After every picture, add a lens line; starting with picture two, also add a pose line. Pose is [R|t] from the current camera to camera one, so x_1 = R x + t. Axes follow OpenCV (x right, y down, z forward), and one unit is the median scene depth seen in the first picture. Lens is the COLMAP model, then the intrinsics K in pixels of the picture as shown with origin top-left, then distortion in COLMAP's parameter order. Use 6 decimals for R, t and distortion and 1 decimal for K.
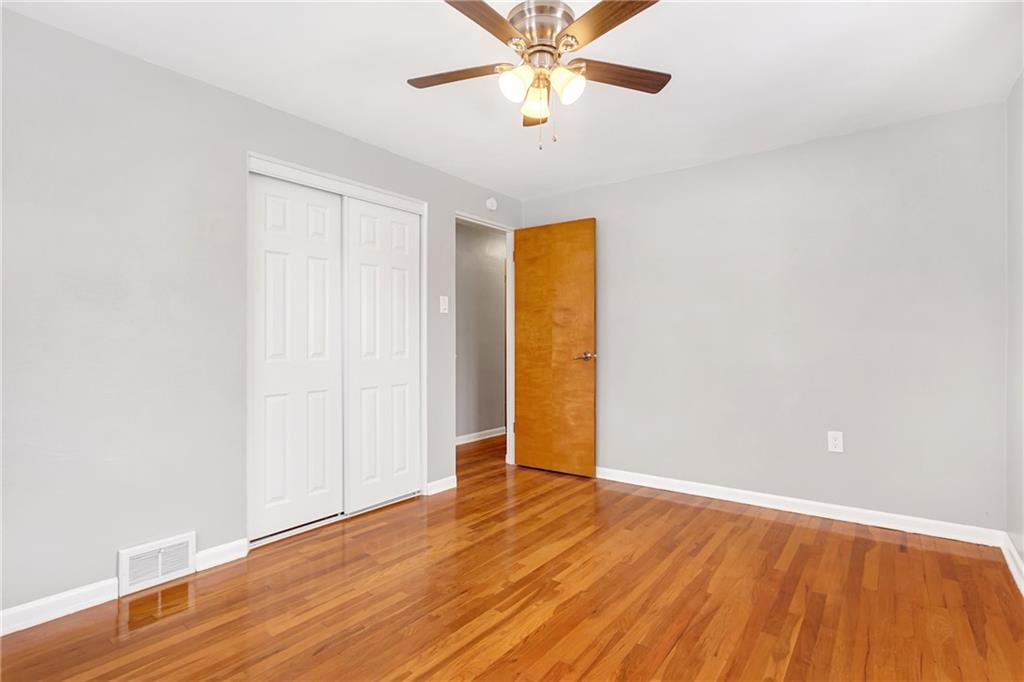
lens RADIAL K [[537.6, 0, 512.0], [0, 537.6, 341.0], [0, 0, 1]] dist [-0.001783, 0.007004]
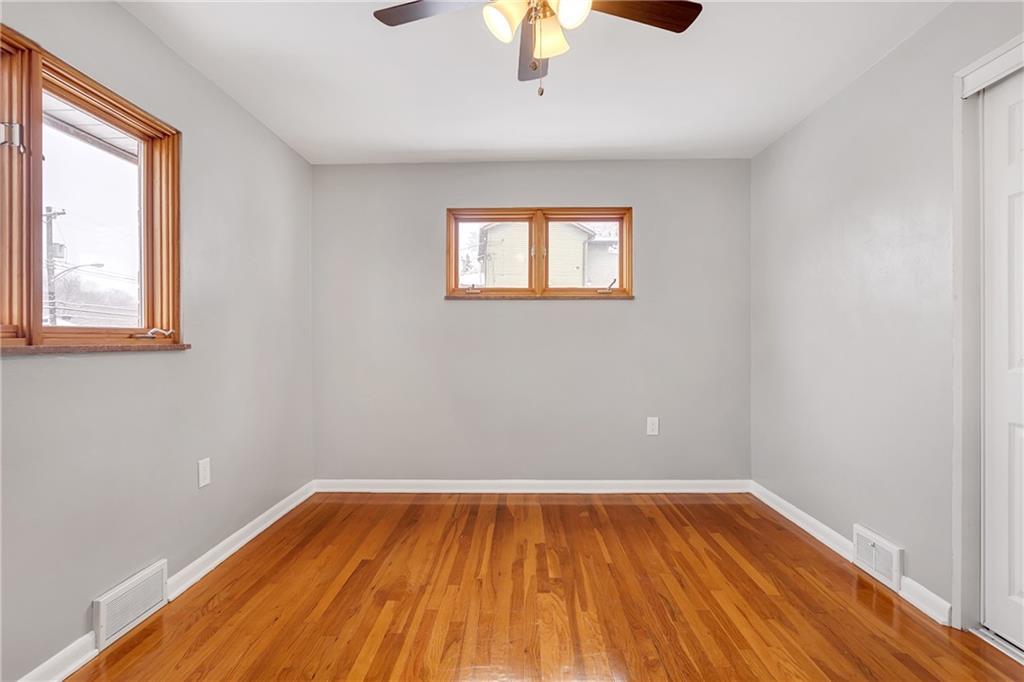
lens RADIAL K [[541.9, 0, 512.0], [0, 541.9, 341.0], [0, 0, 1]] dist [-0.004649, -0.000329]
pose [[-0.828428, 0.003189, -0.560086, 0.496258], [0.000829, 0.999990, 0.004468, 0.002474], [0.560095, 0.003237, -0.828422, 1.522595]]
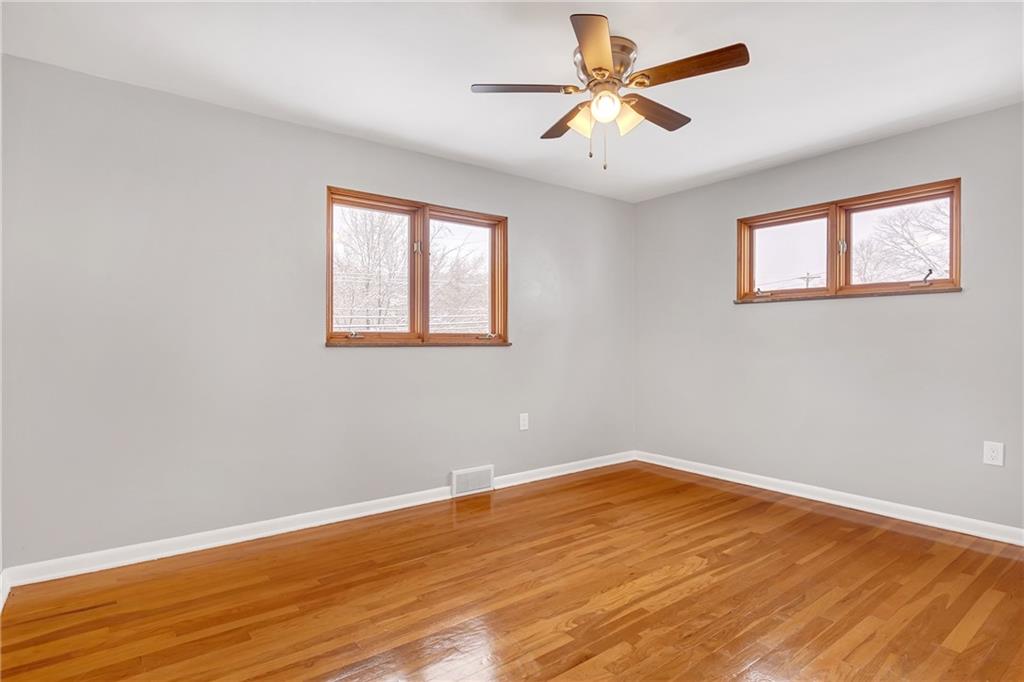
lens RADIAL K [[521.0, 0, 475.8], [0, 521.0, 343.0], [0, 0, 1]] dist [-0.001031, 0.001718]
pose [[-0.945140, -0.004433, 0.326634, -0.040313], [-0.002511, 0.999977, 0.006305, 0.003896], [-0.326655, 0.005139, -0.945130, 1.966373]]
